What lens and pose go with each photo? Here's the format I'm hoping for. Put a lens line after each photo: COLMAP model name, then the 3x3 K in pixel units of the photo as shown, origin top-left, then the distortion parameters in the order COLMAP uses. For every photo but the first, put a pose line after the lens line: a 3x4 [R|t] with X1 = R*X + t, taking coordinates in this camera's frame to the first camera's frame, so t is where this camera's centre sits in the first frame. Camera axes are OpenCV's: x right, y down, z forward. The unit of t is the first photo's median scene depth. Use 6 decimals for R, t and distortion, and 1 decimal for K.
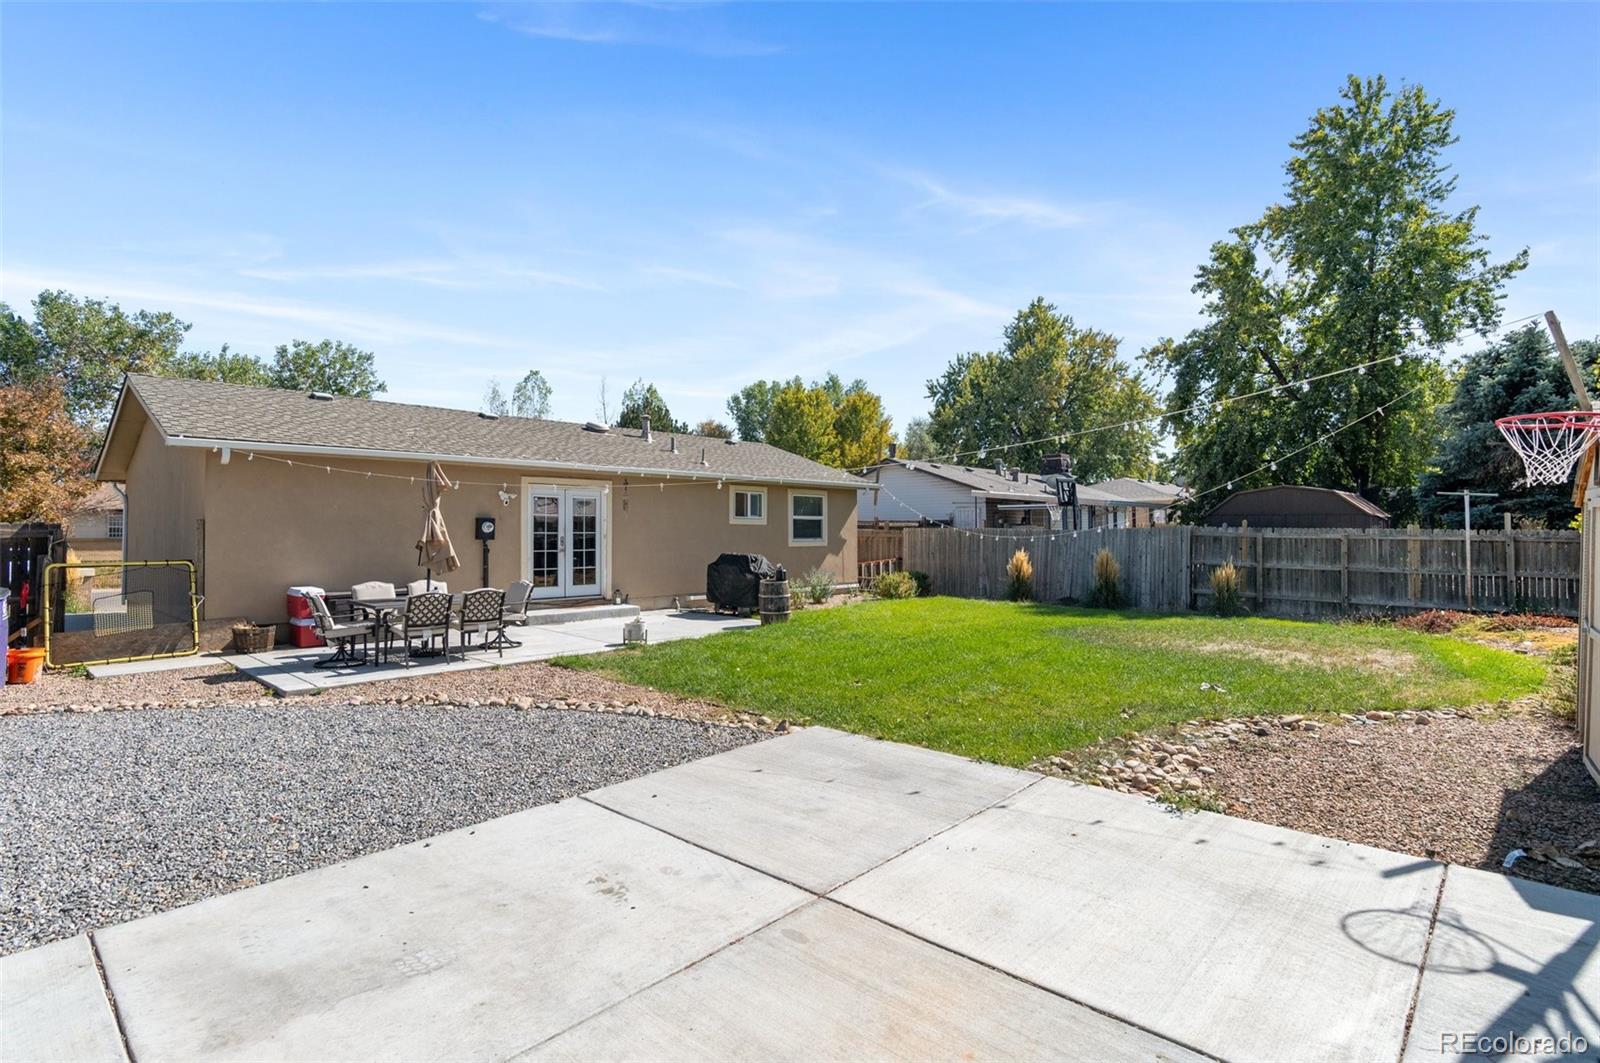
lens RADIAL K [[784.3, 0, 801.6], [0, 784.3, 538.7], [0, 0, 1]] dist [0.000343, -0.000457]
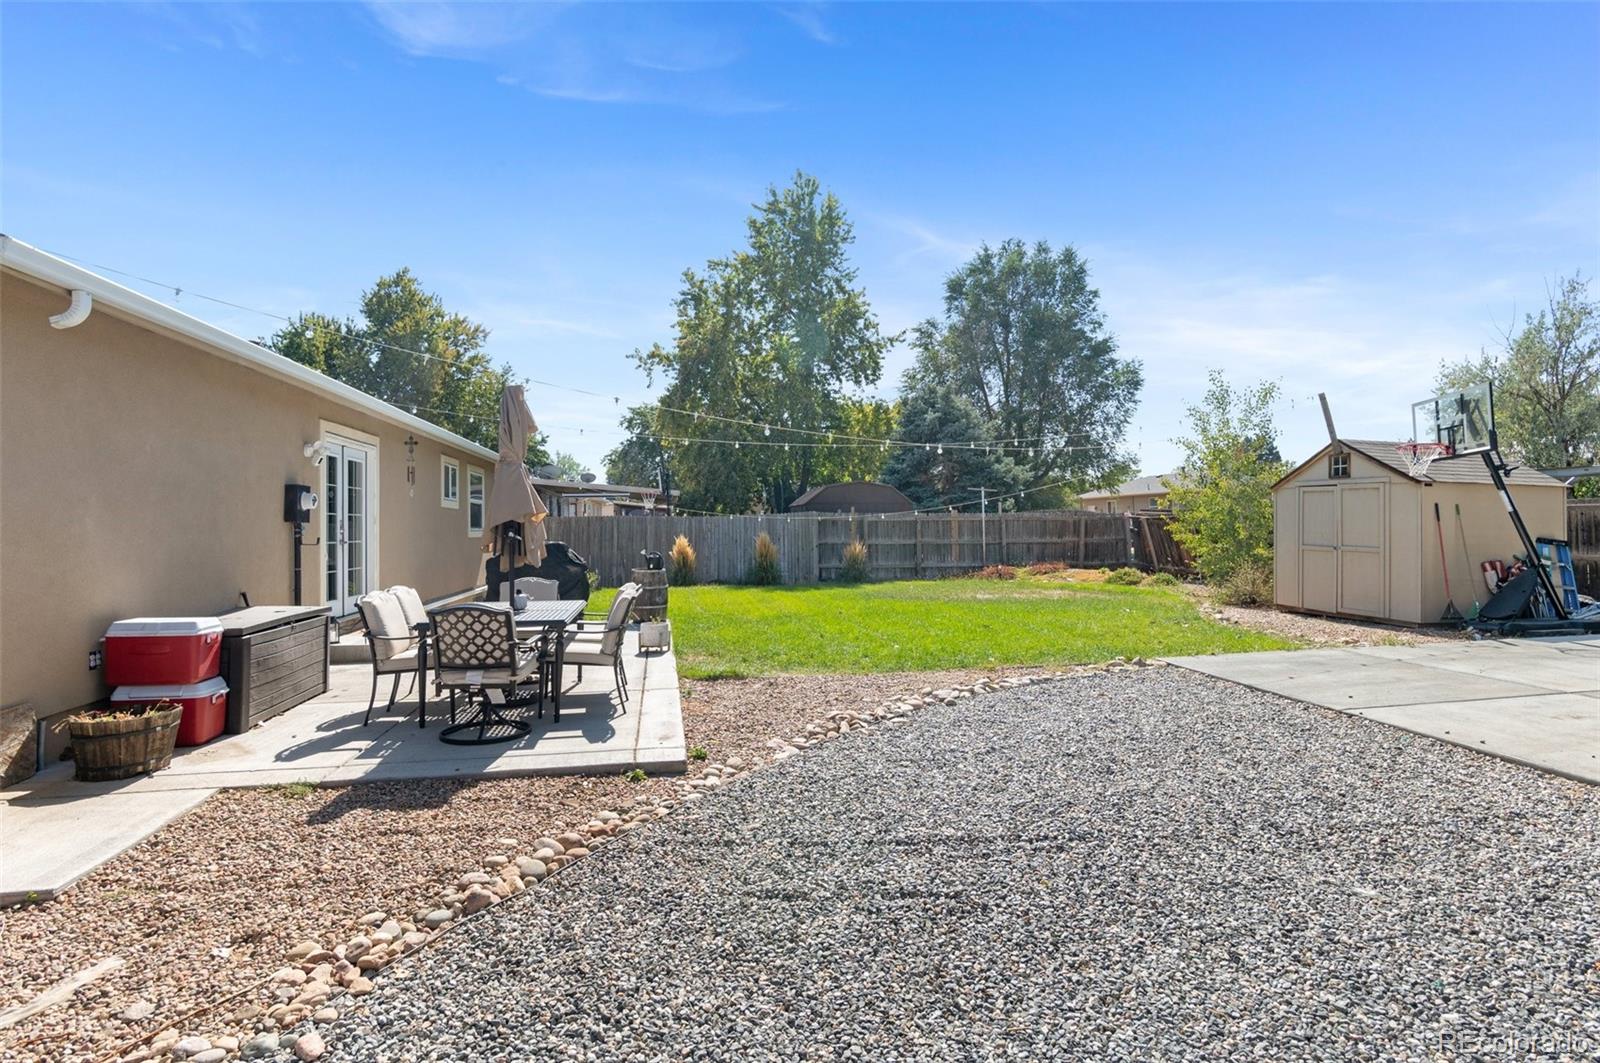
lens RADIAL K [[800.3, 0, 800.0], [0, 800.3, 531.5], [0, 0, 1]] dist [0.000422, 0.000033]
pose [[0.624381, -0.014963, 0.780976, -0.503984], [0.022668, 0.999743, 0.001031, 0.012507], [-0.780791, 0.017059, 0.624560, 0.263306]]
